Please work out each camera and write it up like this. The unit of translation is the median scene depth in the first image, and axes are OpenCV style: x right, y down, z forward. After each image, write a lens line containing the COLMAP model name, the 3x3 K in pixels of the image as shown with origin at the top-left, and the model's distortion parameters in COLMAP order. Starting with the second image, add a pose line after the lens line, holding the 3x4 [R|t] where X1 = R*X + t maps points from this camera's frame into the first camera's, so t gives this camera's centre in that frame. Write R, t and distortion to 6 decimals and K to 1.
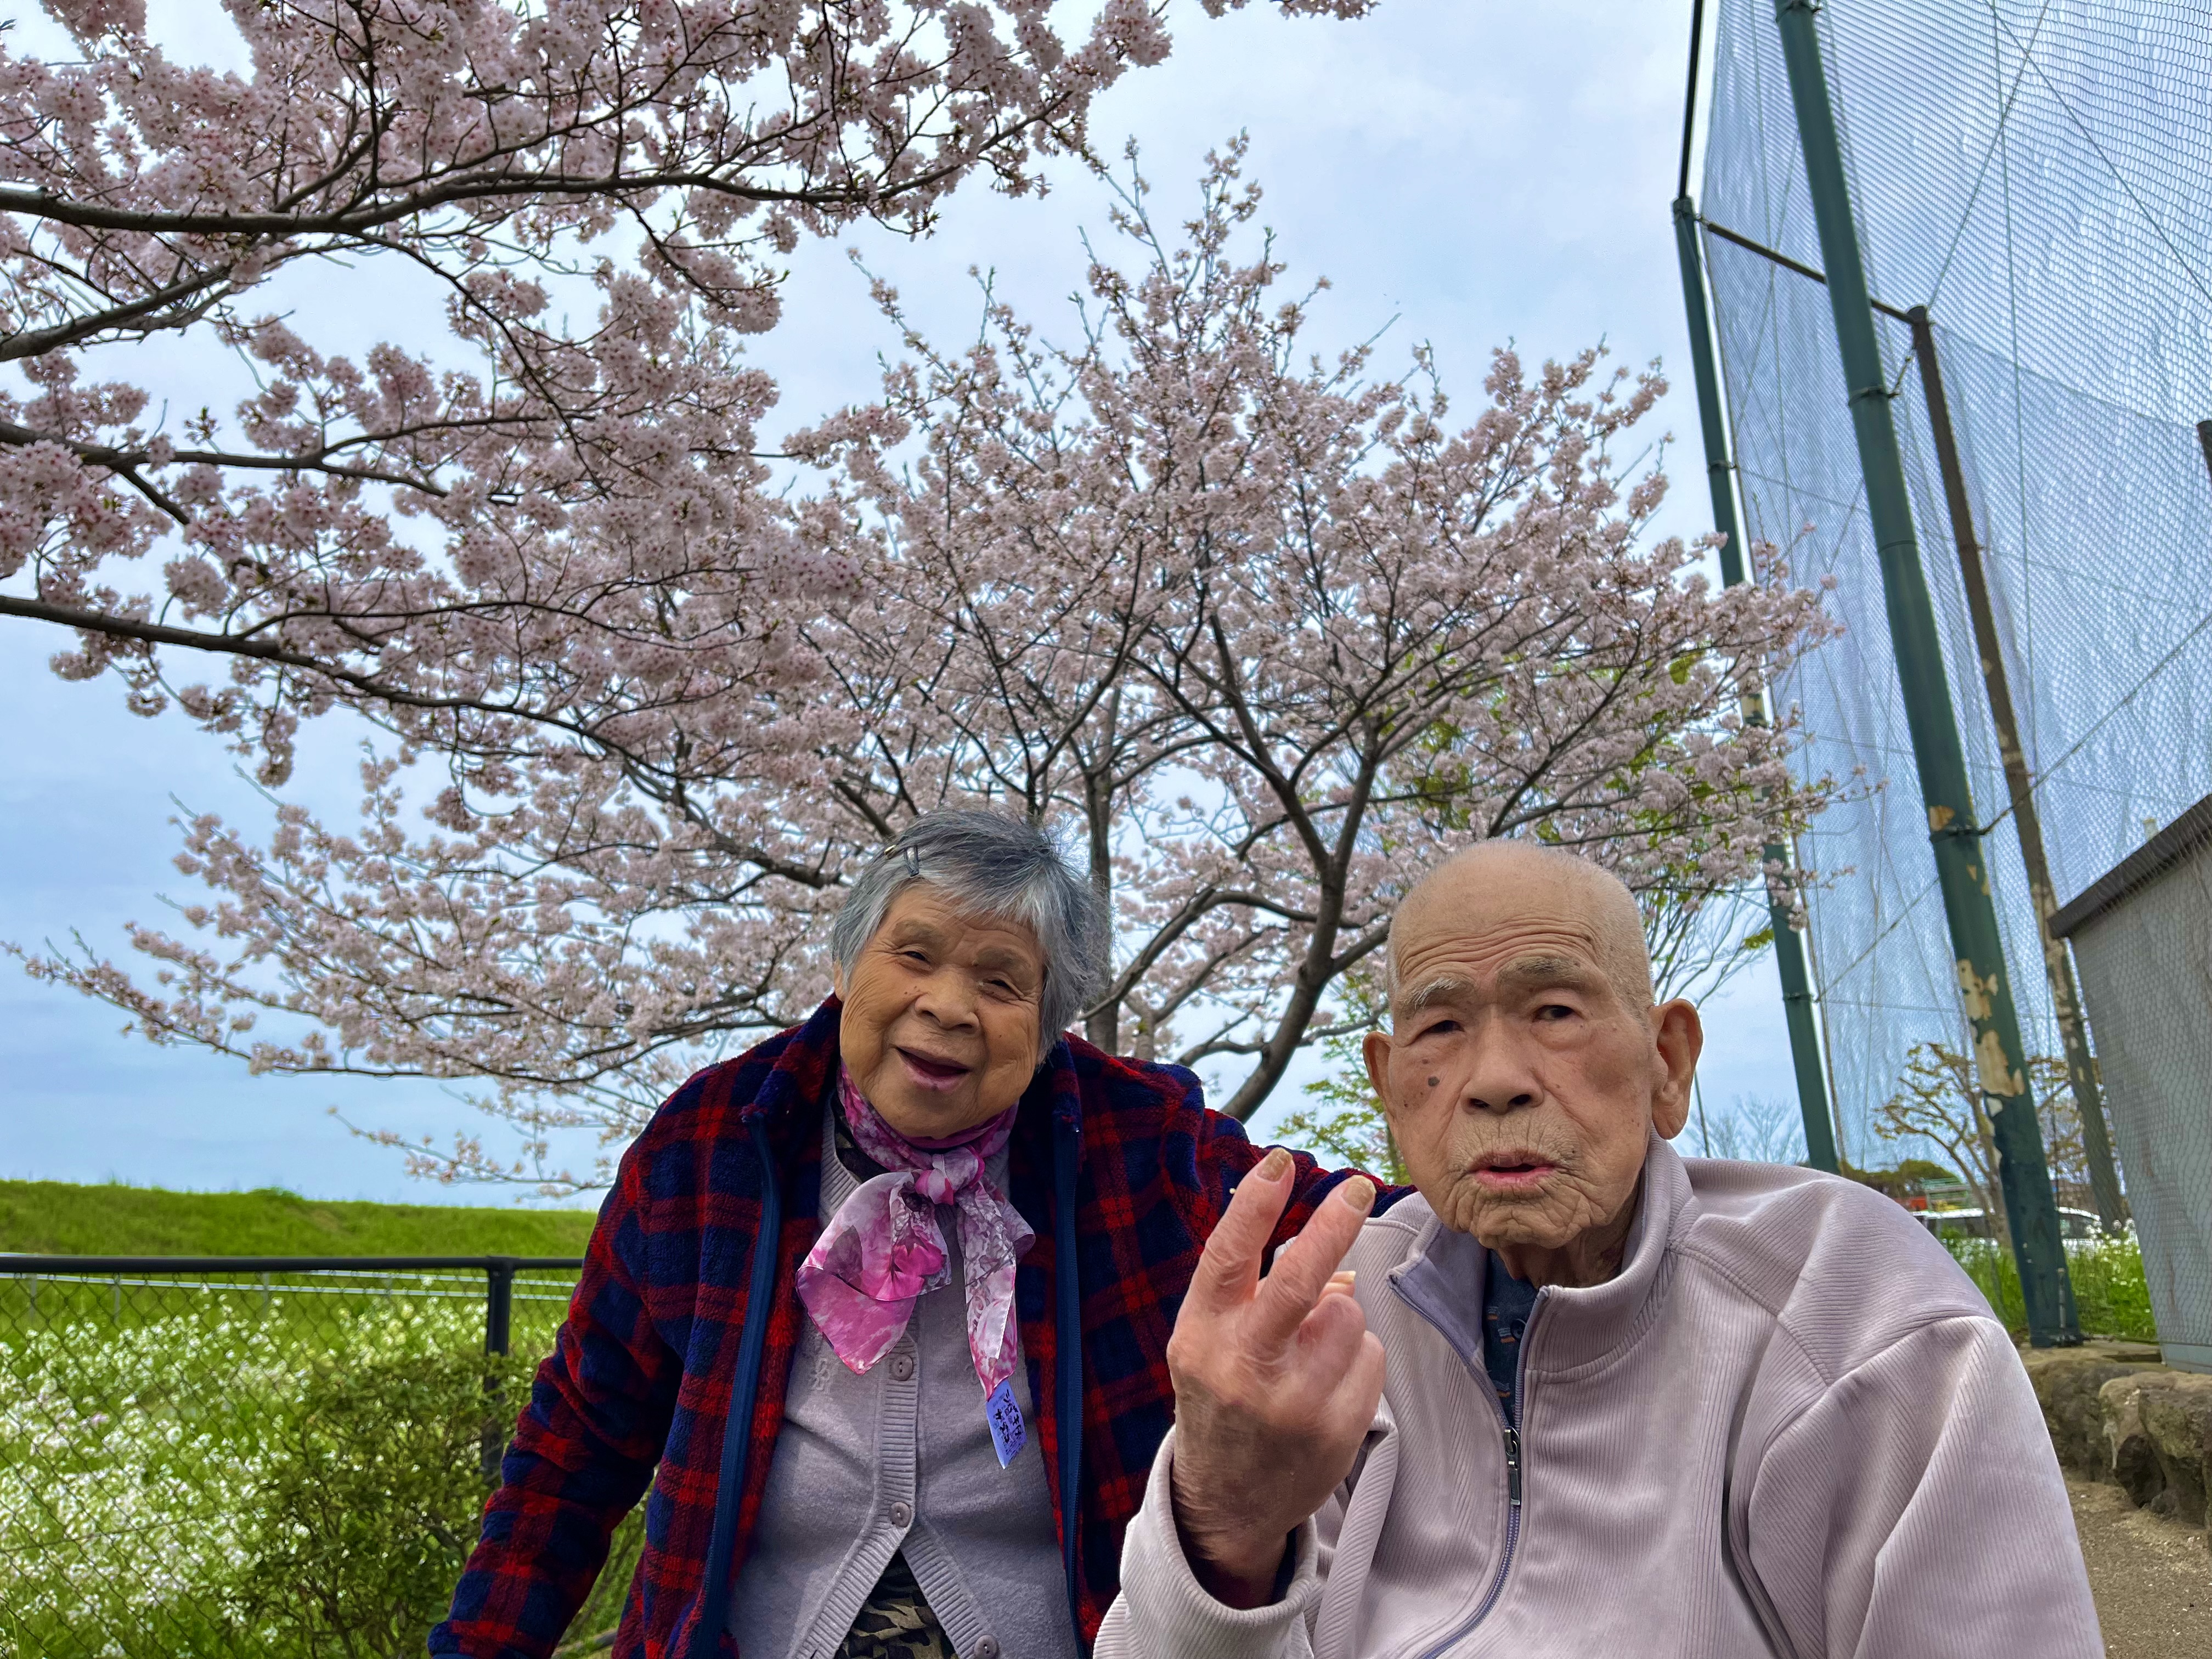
lens RADIAL K [[1671.8, 0, 1174.8], [0, 1671.8, 823.0], [0, 0, 1]] dist [0.062595, -0.106652]
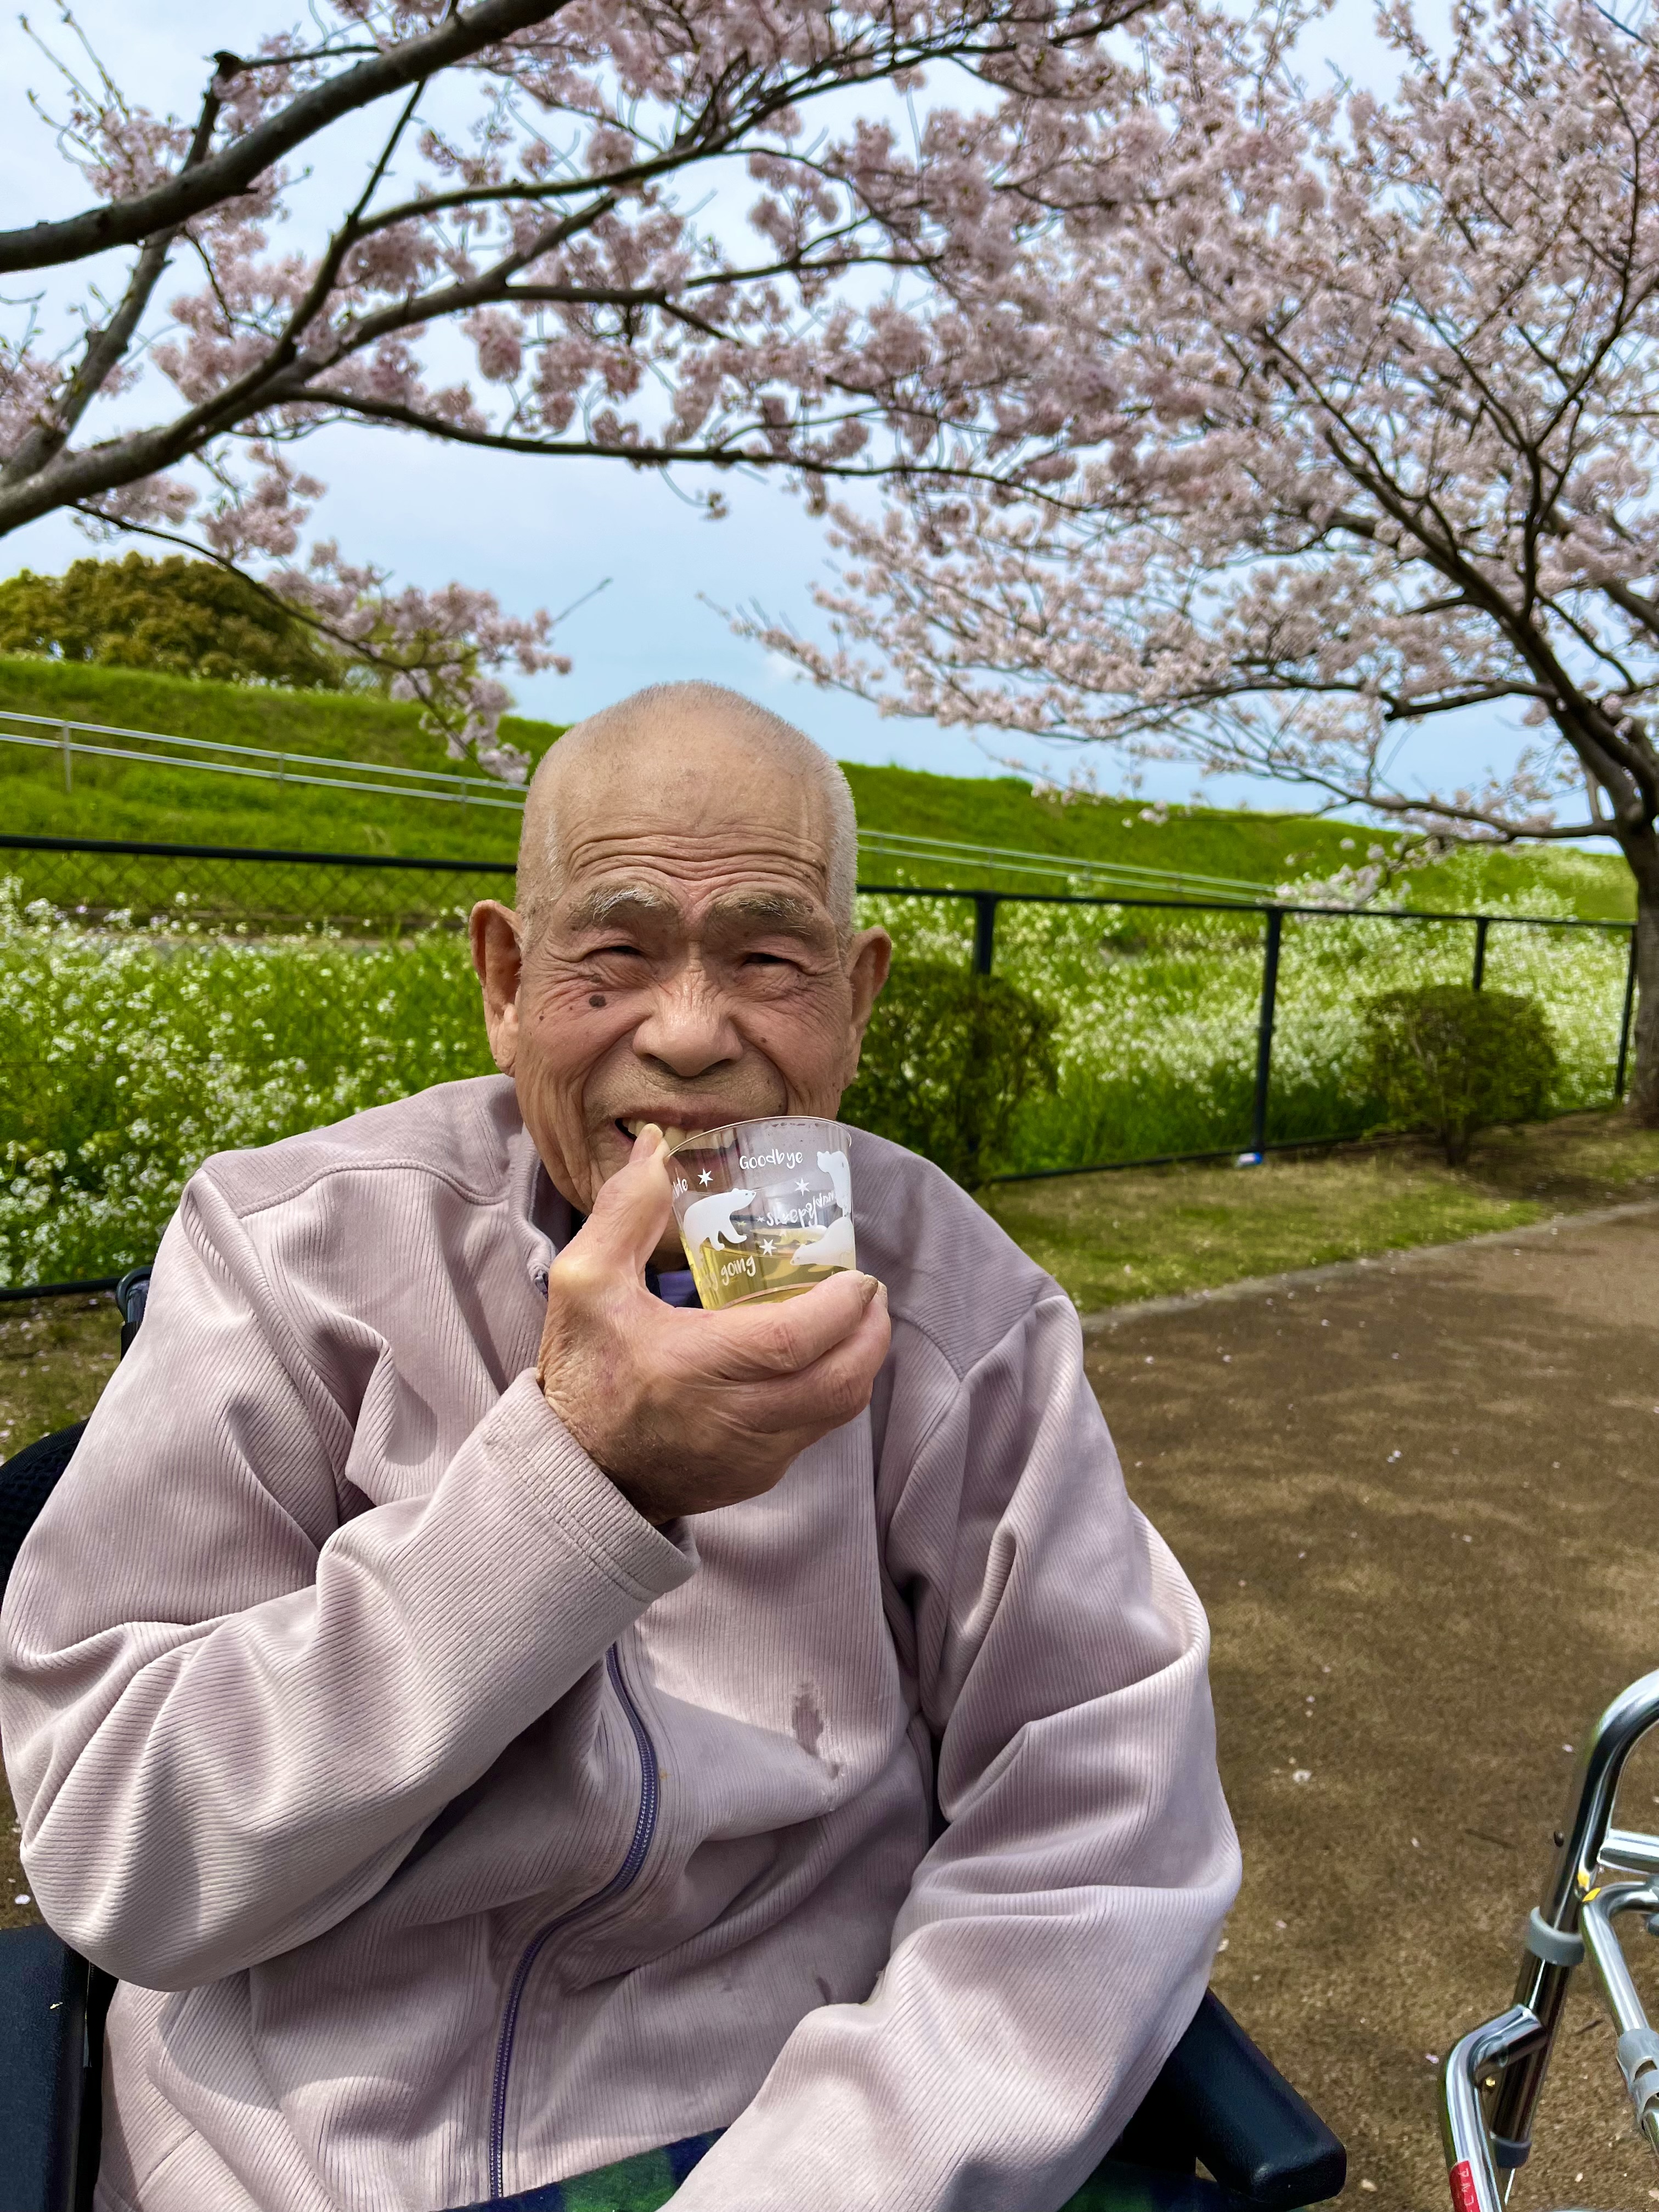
lens RADIAL K [[1693.2, 0, 829.5], [0, 1693.2, 1106.0], [0, 0, 1]] dist [0.079382, -0.112966]
pose [[0.813180, 0.184930, -0.551851, 0.158681], [0.042686, 0.926673, 0.373436, -0.051152], [0.580445, -0.327227, 0.745658, -0.068731]]
